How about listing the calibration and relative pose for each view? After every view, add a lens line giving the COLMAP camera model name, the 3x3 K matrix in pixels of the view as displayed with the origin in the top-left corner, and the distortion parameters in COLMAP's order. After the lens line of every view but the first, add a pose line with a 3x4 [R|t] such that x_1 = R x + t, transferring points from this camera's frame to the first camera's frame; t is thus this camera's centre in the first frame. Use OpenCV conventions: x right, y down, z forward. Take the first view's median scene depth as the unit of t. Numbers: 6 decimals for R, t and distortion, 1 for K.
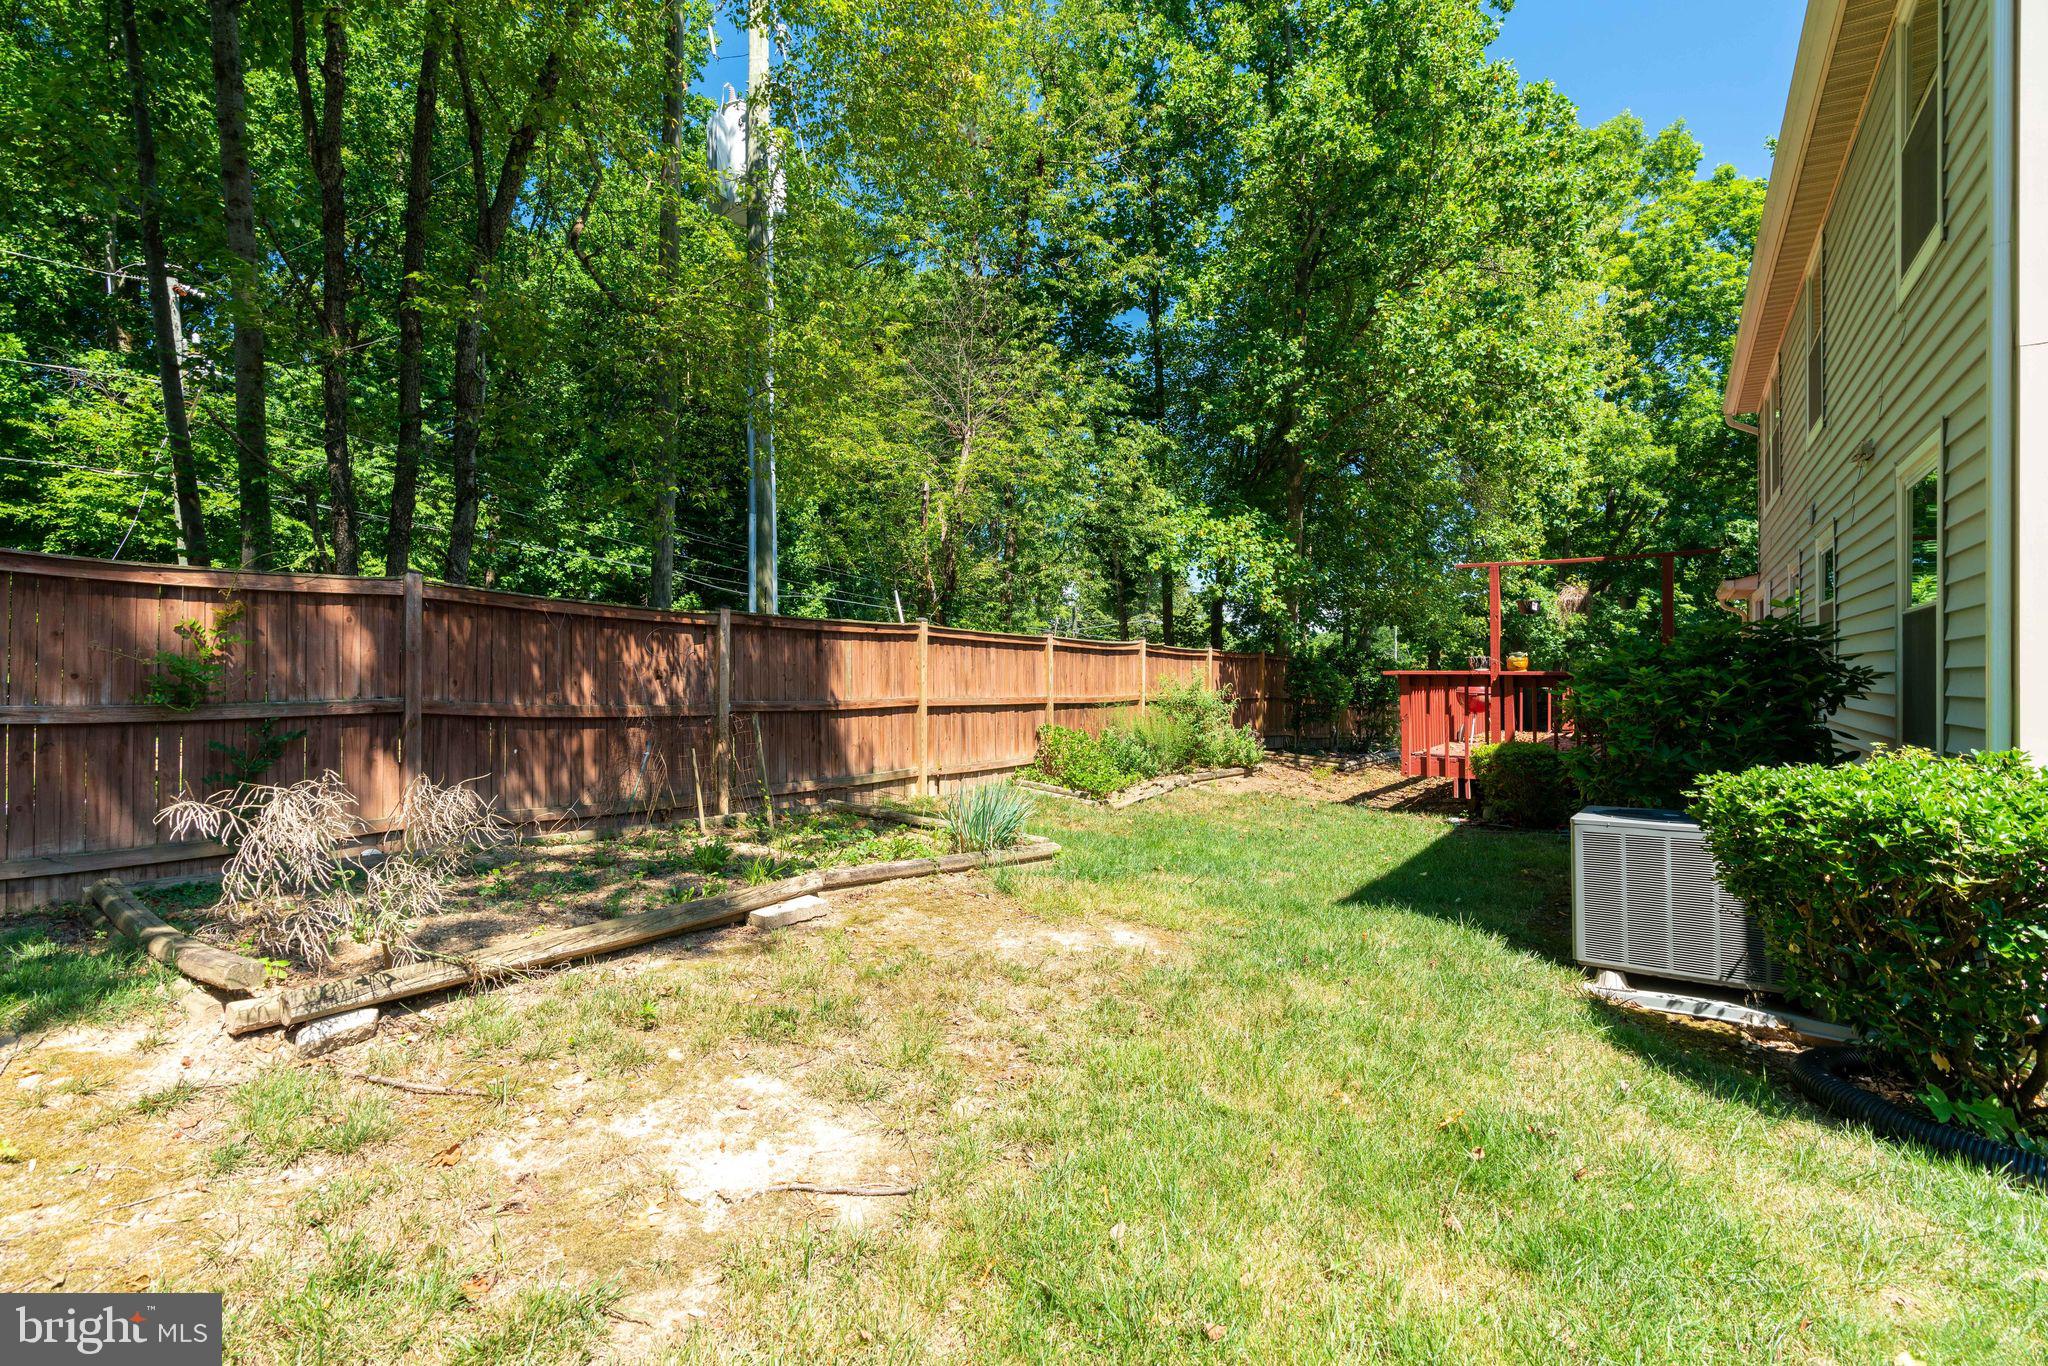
lens RADIAL K [[915.6, 0, 1011.2], [0, 915.6, 676.2], [0, 0, 1]] dist [0.000697, 0.000262]
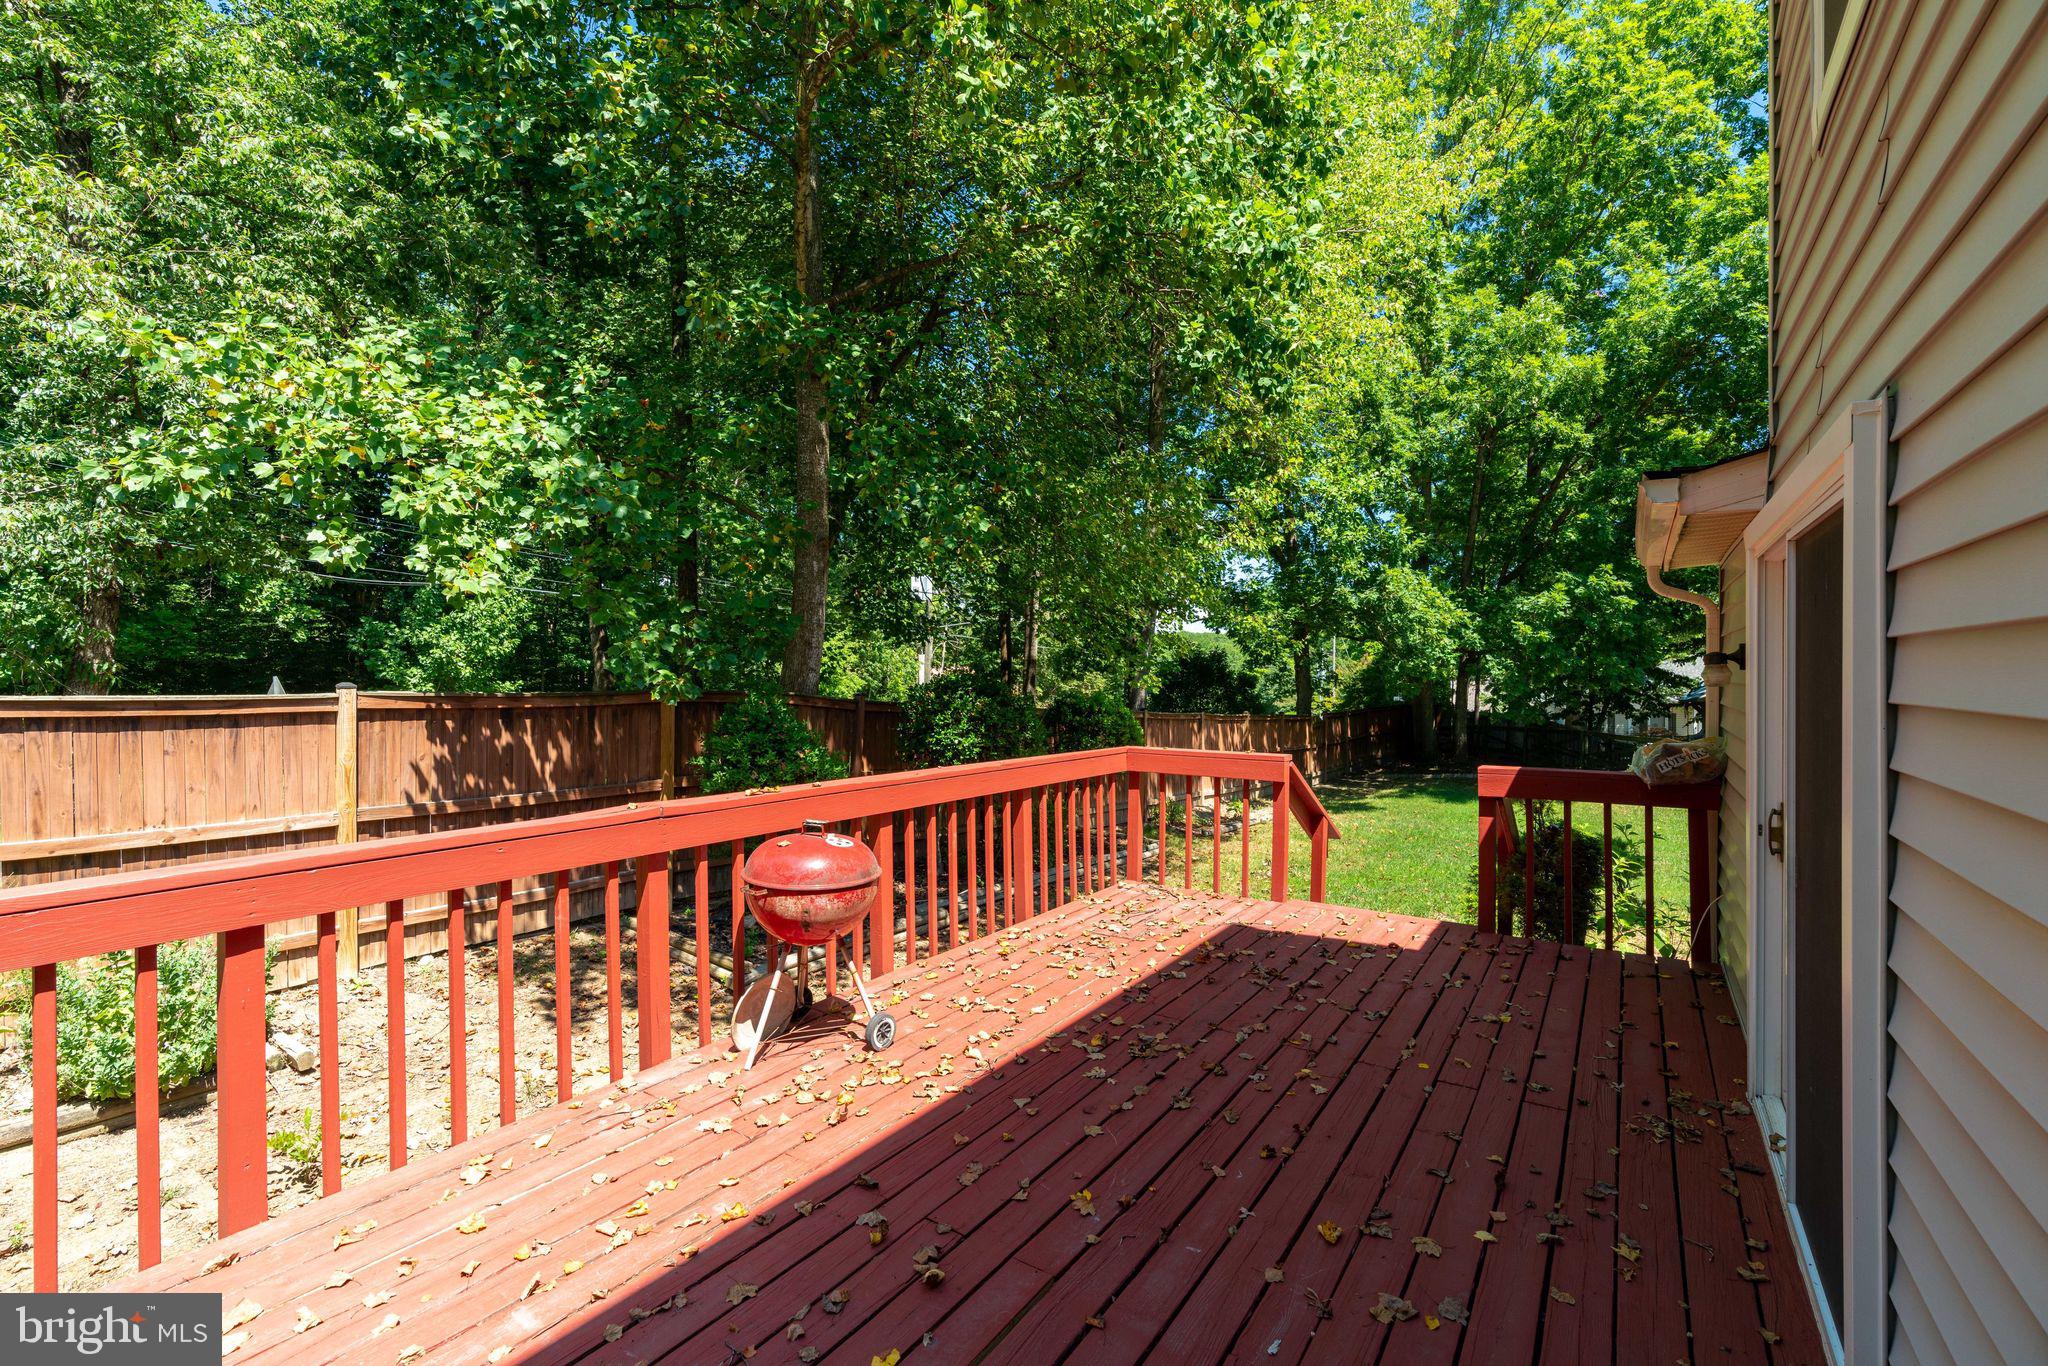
lens RADIAL K [[889.8, 0, 976.4], [0, 889.8, 665.4], [0, 0, 1]] dist [-0.010513, 0.000061]
pose [[0.999871, 0.005082, -0.015243, 0.796827], [-0.005107, 0.999986, -0.001608, -0.071345], [0.015234, 0.001685, 0.999883, 1.006005]]
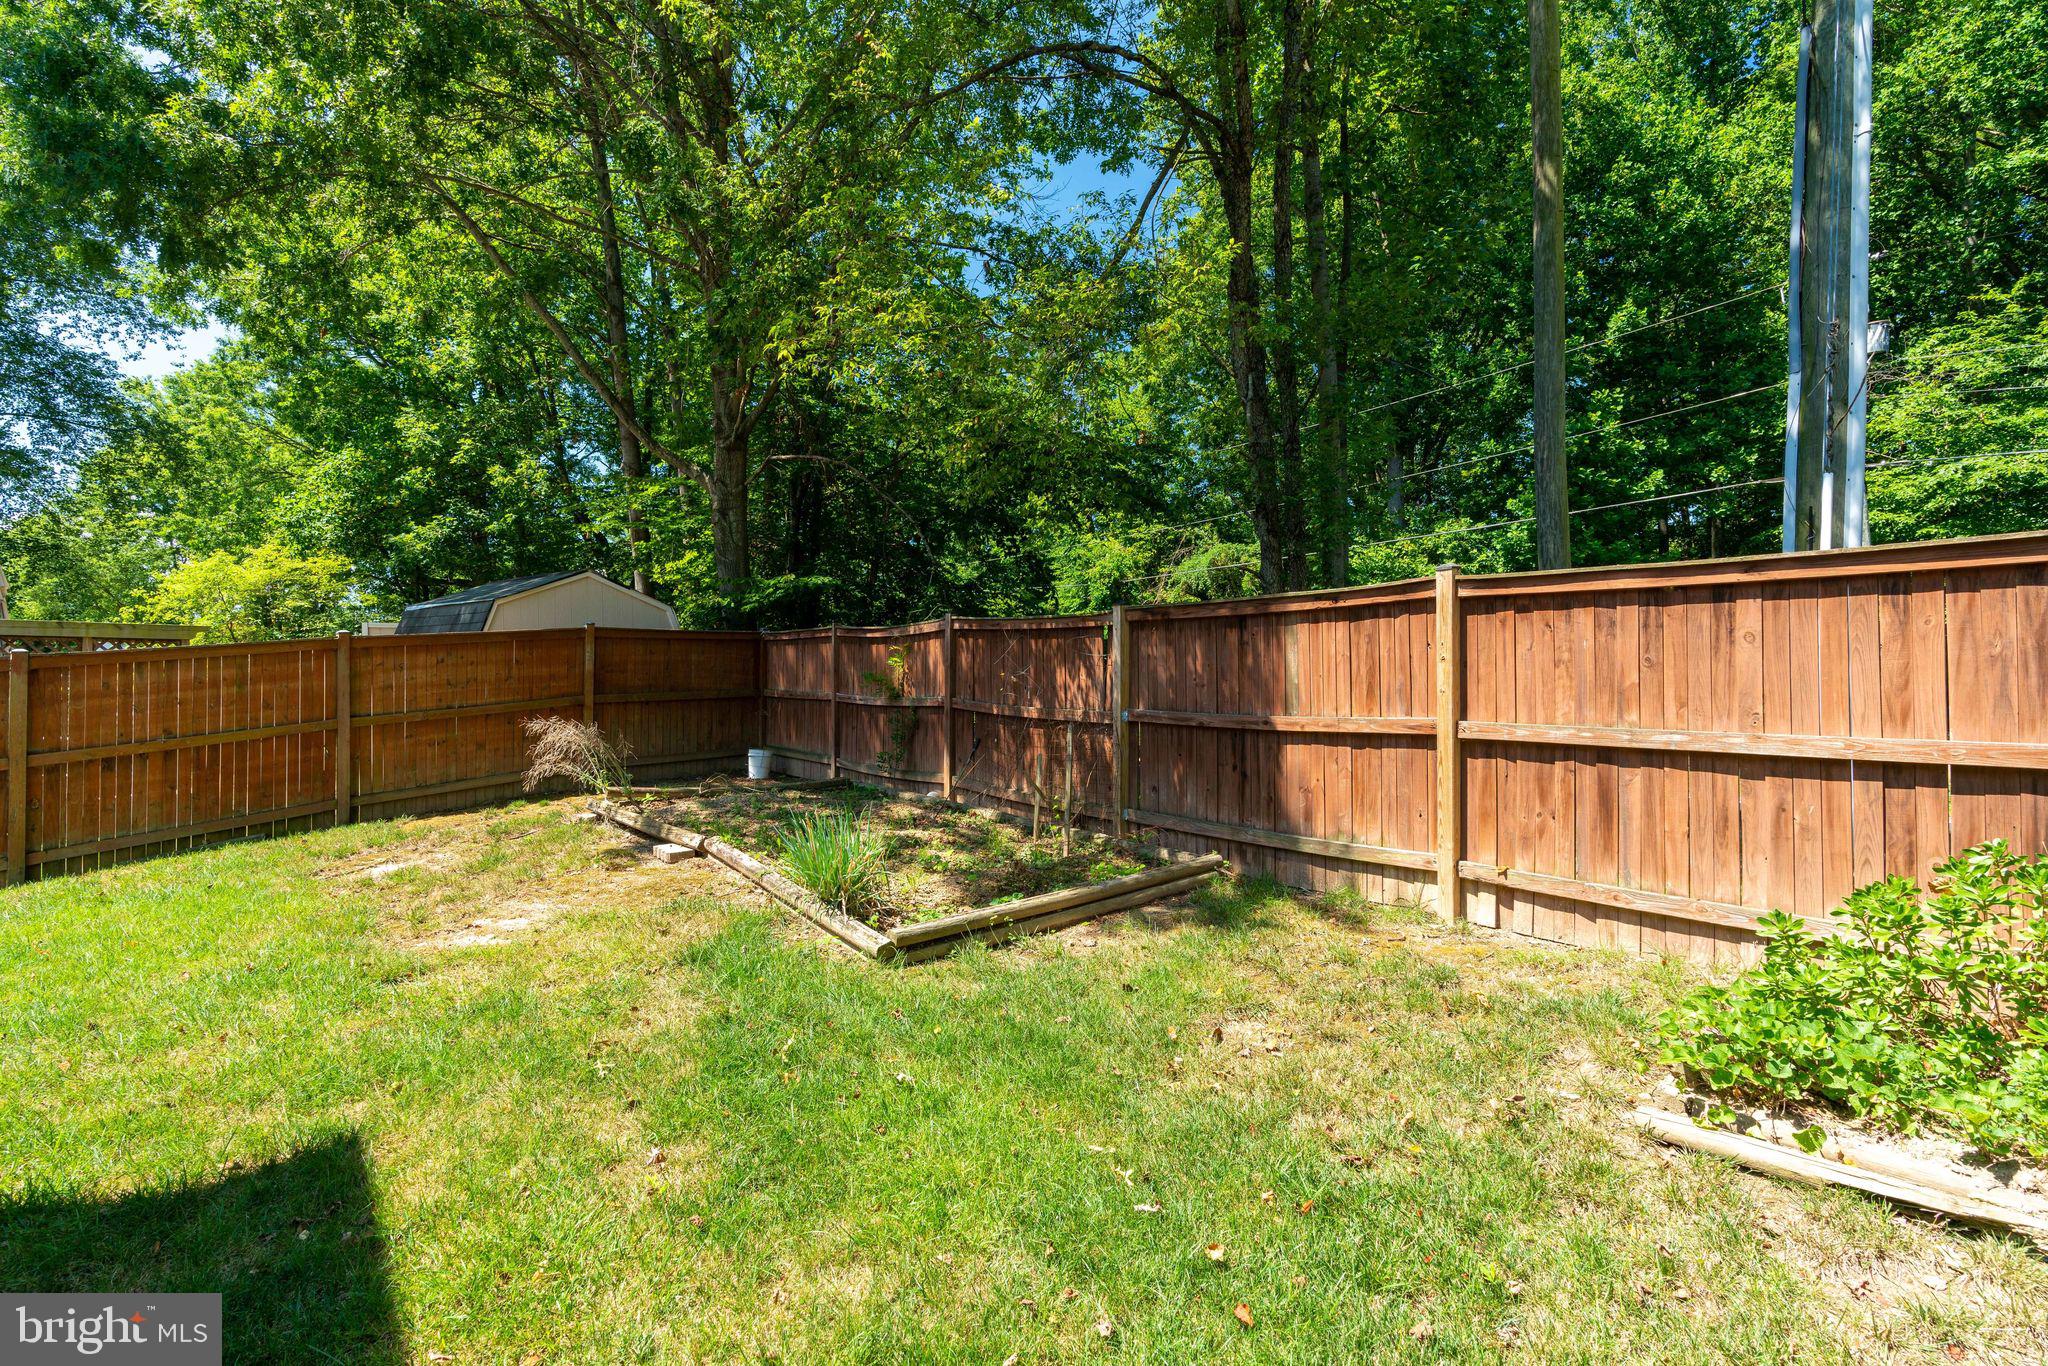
lens RADIAL K [[915.6, 0, 1011.2], [0, 915.6, 676.2], [0, 0, 1]] dist [0.000697, 0.000262]
pose [[-0.269944, -0.006353, -0.962855, 0.469679], [0.005064, 0.999955, -0.008018, 0.001193], [0.962863, -0.007041, -0.269899, 0.932380]]
